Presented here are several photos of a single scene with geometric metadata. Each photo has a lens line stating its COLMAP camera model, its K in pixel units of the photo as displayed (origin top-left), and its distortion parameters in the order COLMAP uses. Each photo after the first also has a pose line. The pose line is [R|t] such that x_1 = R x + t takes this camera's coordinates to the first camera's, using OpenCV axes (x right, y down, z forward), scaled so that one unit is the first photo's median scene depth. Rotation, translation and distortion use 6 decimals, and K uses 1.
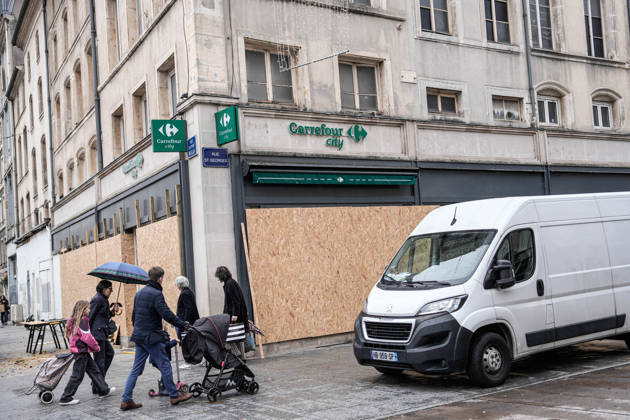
lens RADIAL K [[740.8, 0, 320.8], [0, 740.8, 221.4], [0, 0, 1]] dist [0.117033, 0.000000]
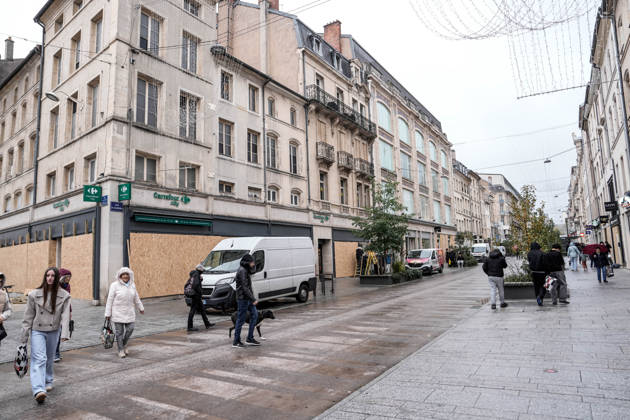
lens RADIAL K [[420.0, 0, 313.4], [0, 420.0, 208.4], [0, 0, 1]] dist [-0.037350, 0.003619]
pose [[0.917253, 0.092845, 0.387334, -0.078184], [-0.061435, 0.993794, -0.092730, -0.007258], [-0.393539, 0.061261, 0.917264, -0.229008]]
